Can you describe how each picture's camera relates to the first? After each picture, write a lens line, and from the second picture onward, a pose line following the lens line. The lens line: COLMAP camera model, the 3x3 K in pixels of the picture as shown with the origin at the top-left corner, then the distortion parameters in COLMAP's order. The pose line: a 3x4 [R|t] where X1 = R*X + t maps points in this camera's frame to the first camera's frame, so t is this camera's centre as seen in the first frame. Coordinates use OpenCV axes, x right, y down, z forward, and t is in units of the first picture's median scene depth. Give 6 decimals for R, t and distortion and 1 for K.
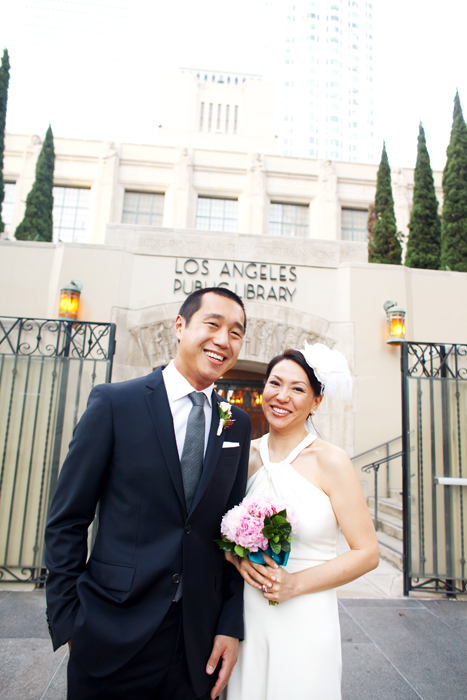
lens RADIAL K [[486.1, 0, 233.5], [0, 486.1, 350.0], [0, 0, 1]] dist [-0.073496, 0.065030]
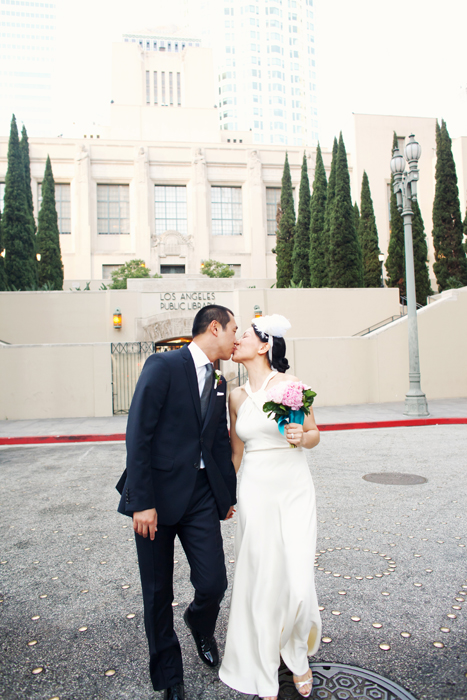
lens RADIAL K [[486.1, 0, 233.5], [0, 486.1, 350.0], [0, 0, 1]] dist [-0.073496, 0.065030]
pose [[0.994588, -0.075387, 0.071501, 0.036714], [0.063675, 0.986034, 0.153892, -0.248273], [-0.082104, -0.148506, 0.985497, -1.245705]]
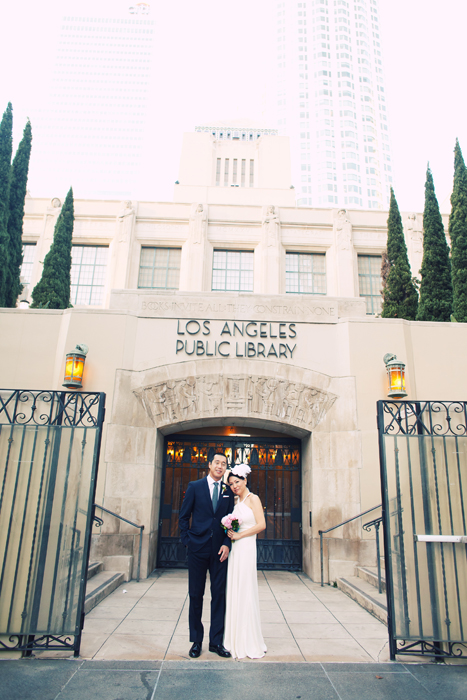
lens RADIAL K [[504.2, 0, 242.5], [0, 504.2, 333.2], [0, 0, 1]] dist [-0.079043, 0.068600]
pose [[0.998828, -0.035497, -0.032908, 0.051574], [0.030815, 0.990606, -0.133231, -0.013829], [0.037328, 0.132061, 0.990538, -0.053721]]
